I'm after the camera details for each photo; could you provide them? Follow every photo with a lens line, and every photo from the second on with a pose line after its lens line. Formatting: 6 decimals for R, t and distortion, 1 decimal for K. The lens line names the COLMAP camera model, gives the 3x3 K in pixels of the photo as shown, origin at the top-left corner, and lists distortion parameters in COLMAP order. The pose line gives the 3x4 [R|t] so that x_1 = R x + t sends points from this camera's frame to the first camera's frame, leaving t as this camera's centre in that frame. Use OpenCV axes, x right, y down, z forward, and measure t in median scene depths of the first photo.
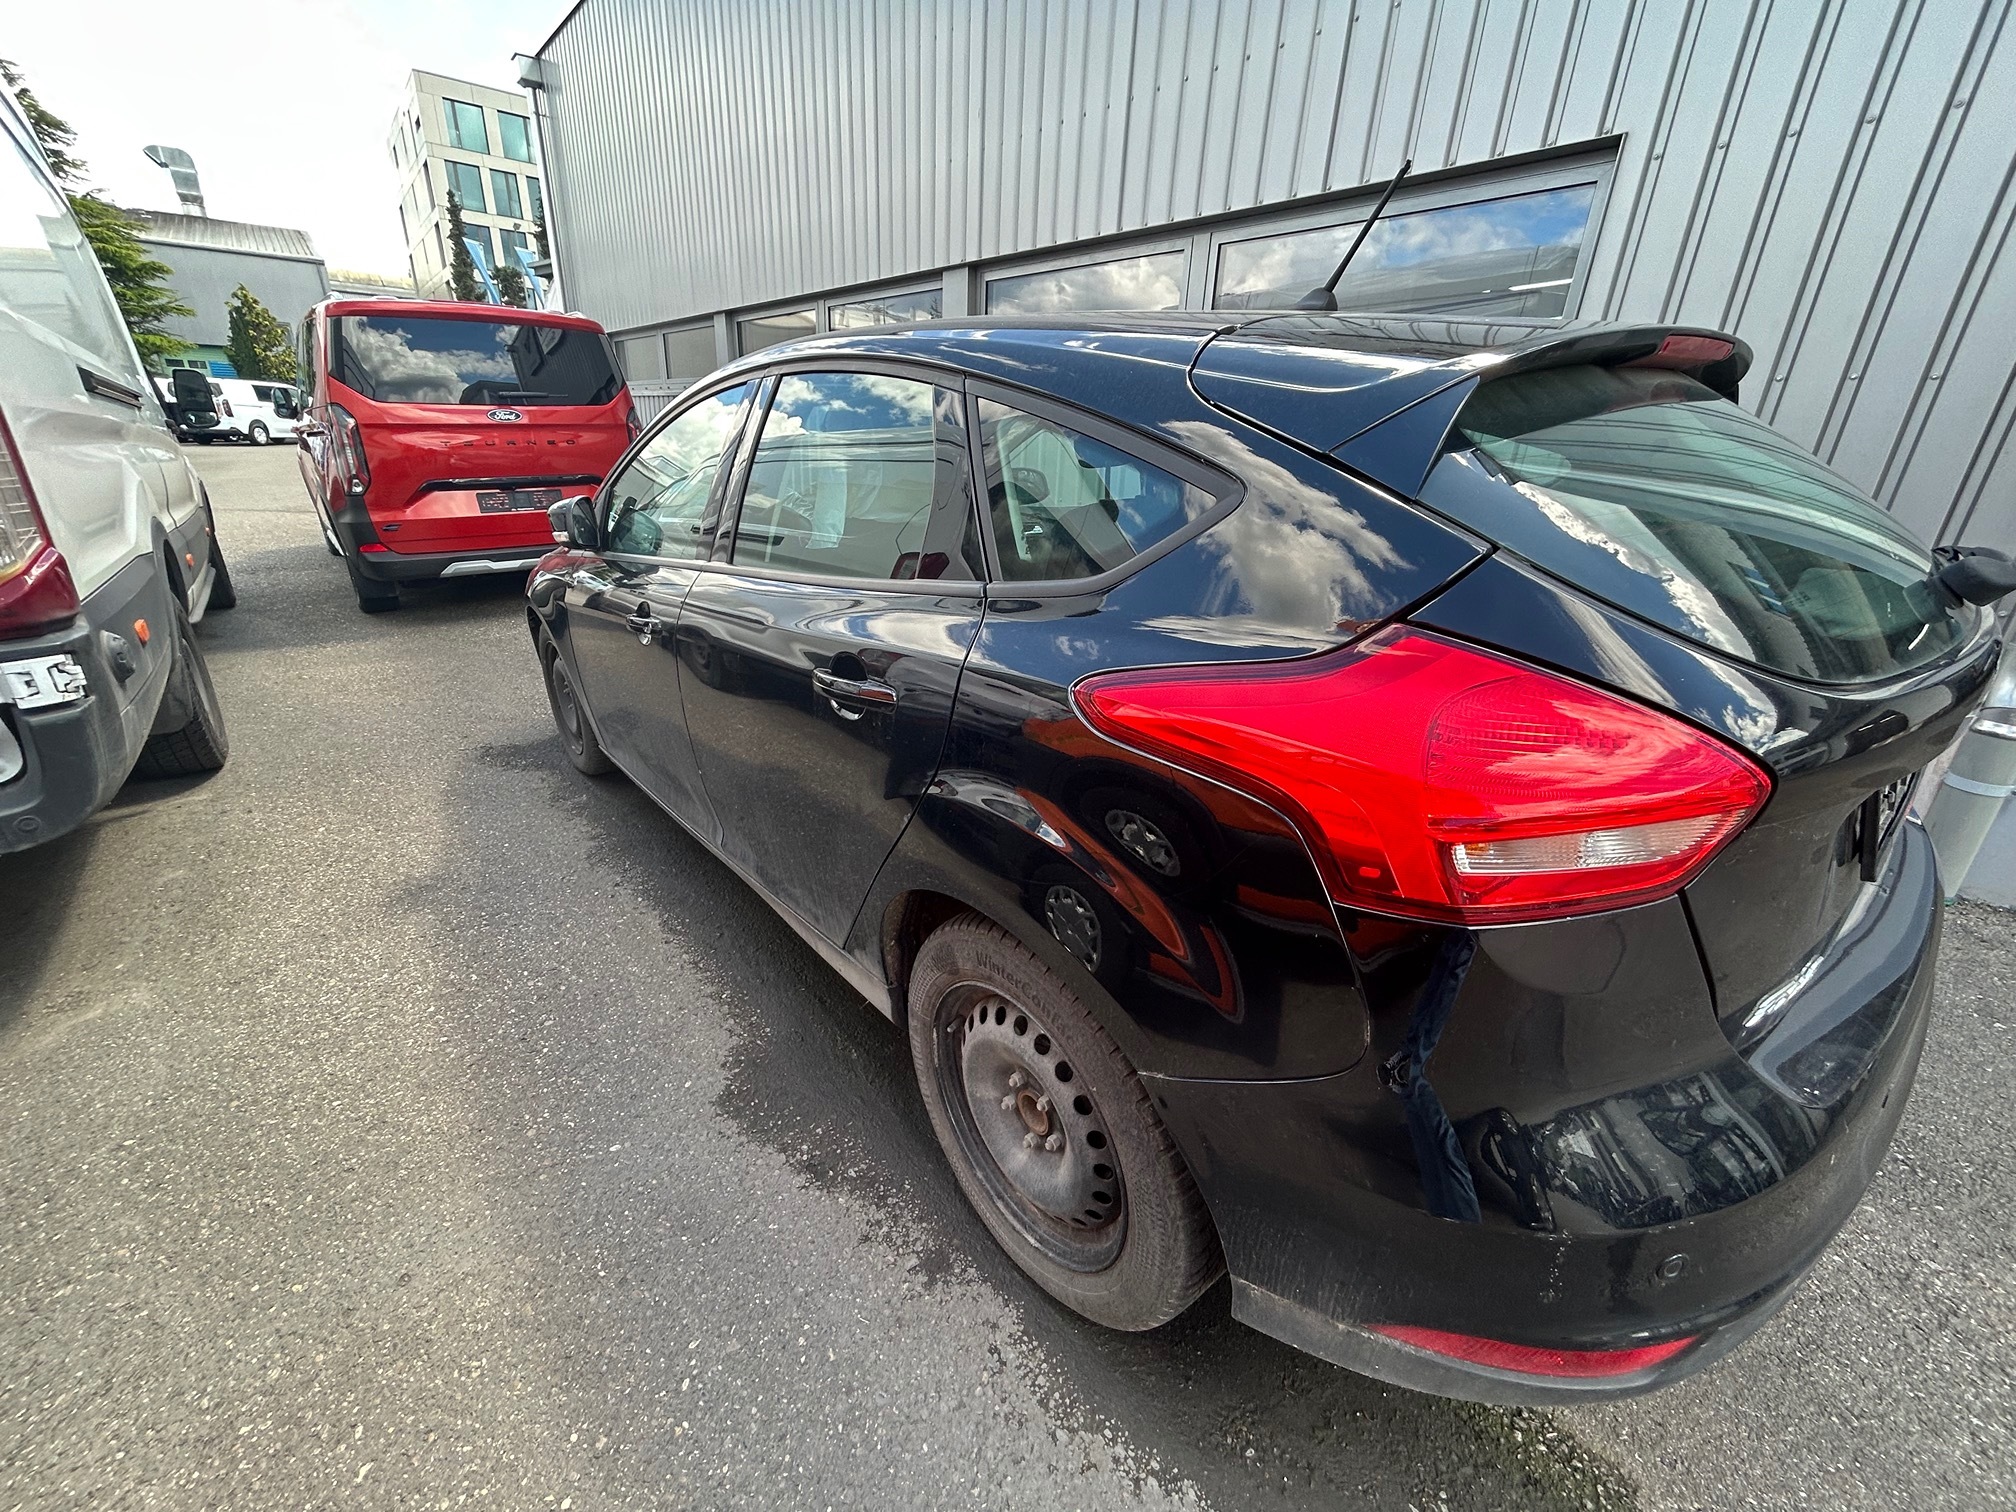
lens RADIAL K [[818.5, 0, 1002.4], [0, 818.5, 754.5], [0, 0, 1]] dist [-0.000114, -0.000969]
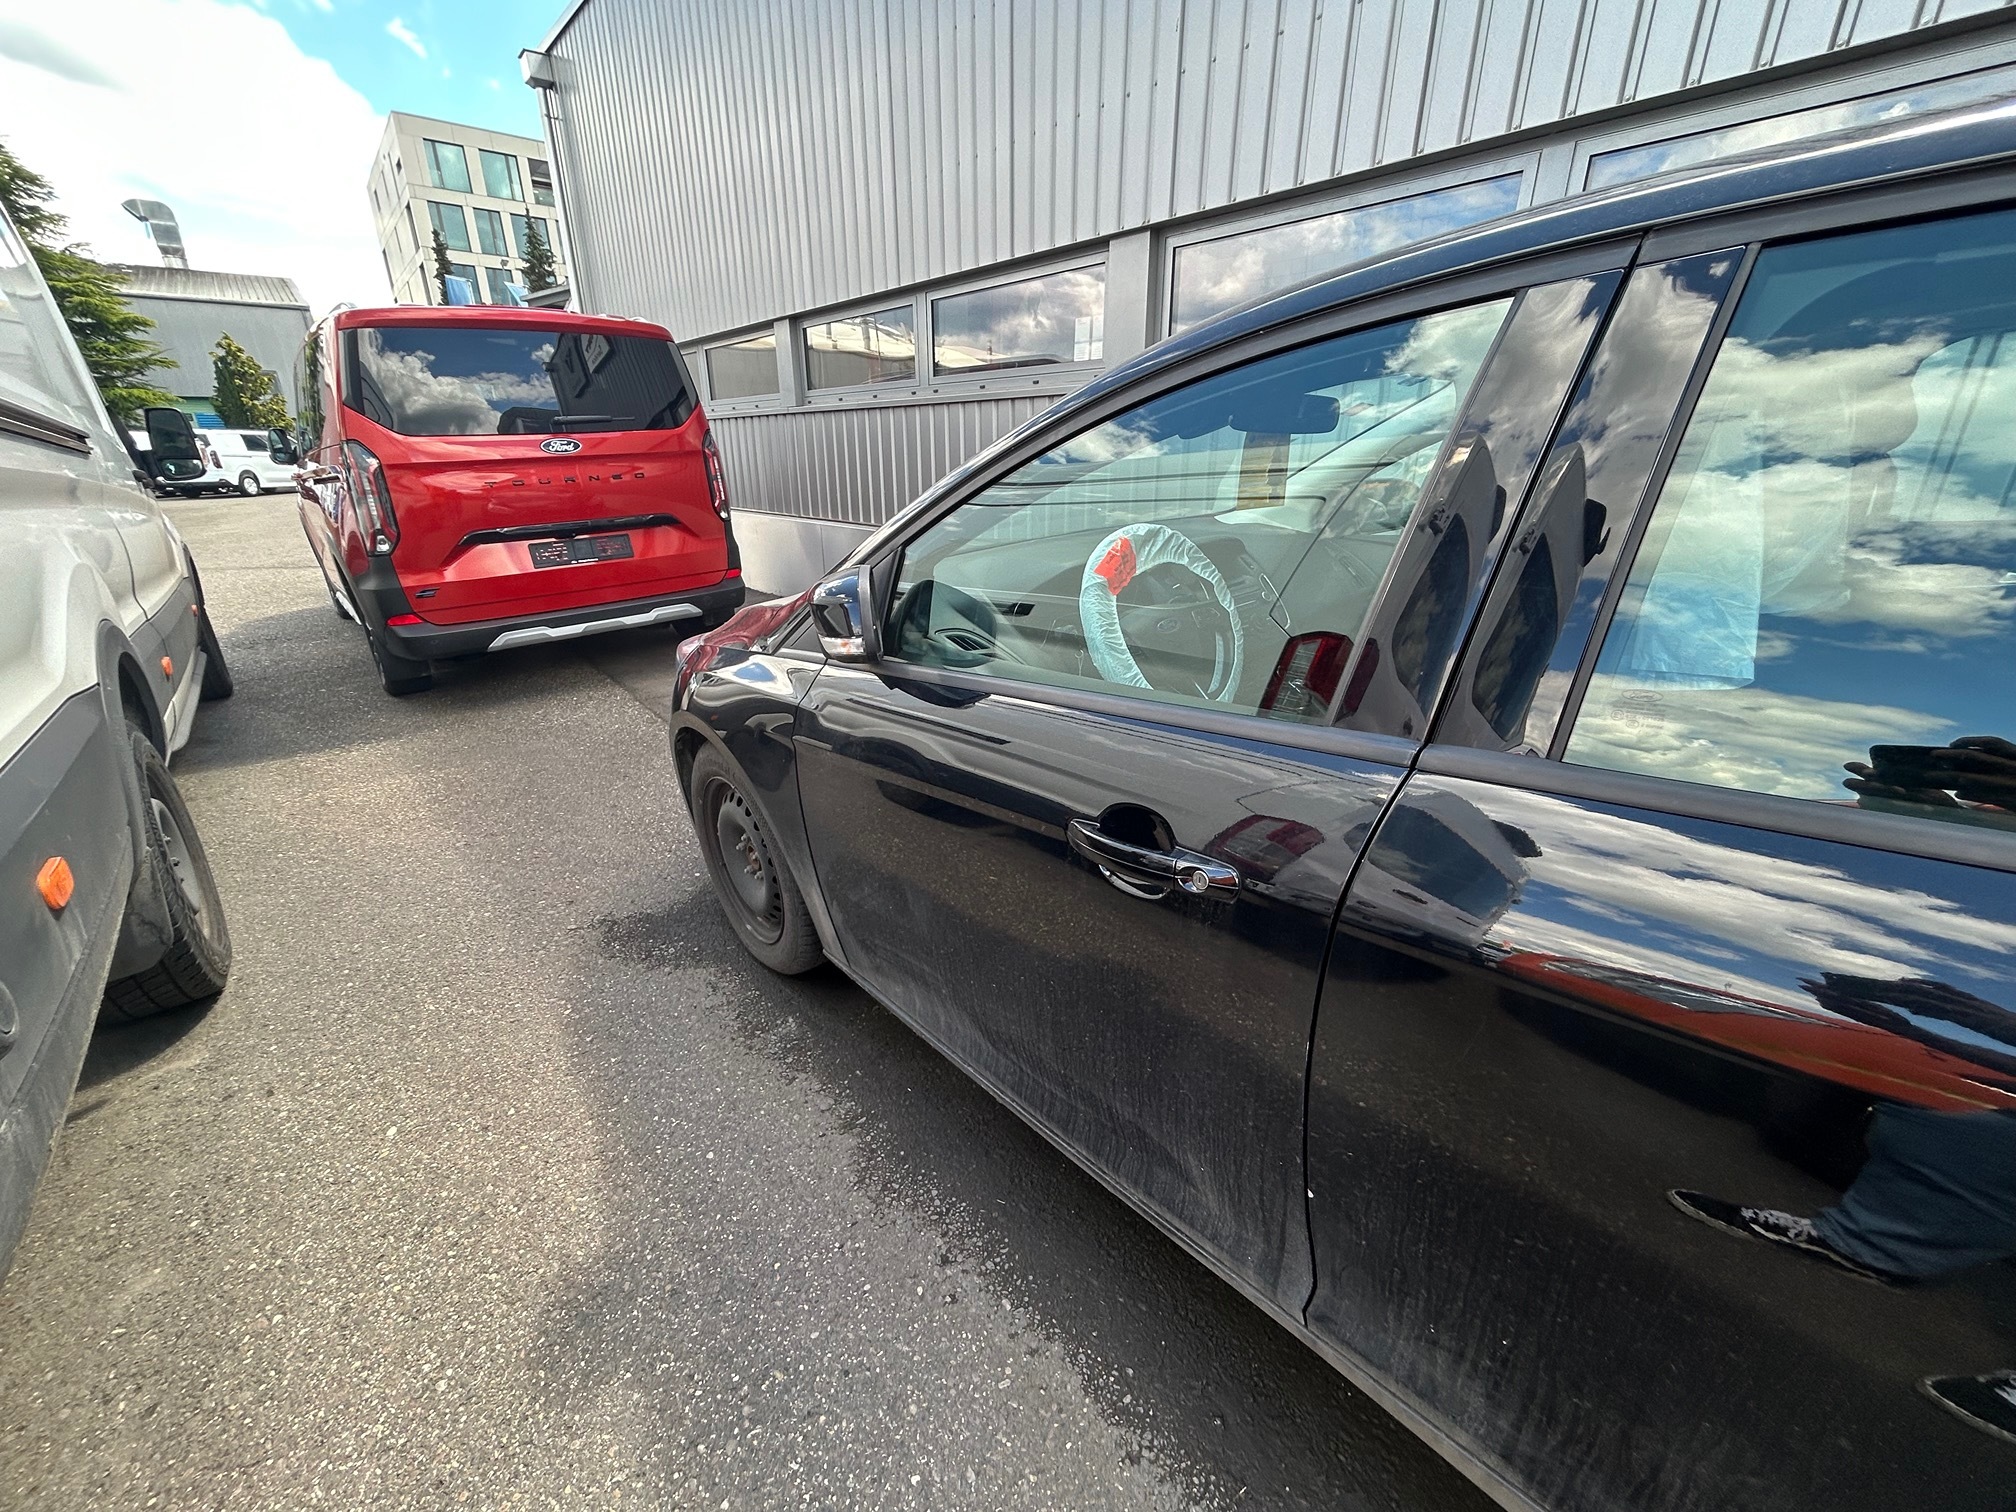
lens RADIAL K [[818.5, 0, 1000.3], [0, 818.5, 751.0], [0, 0, 1]] dist [-0.000114, -0.000969]
pose [[0.998793, -0.049109, 0.000145, -0.172695], [0.049103, 0.998617, -0.018813, -0.071511], [0.000779, 0.018798, 0.999823, 0.182958]]
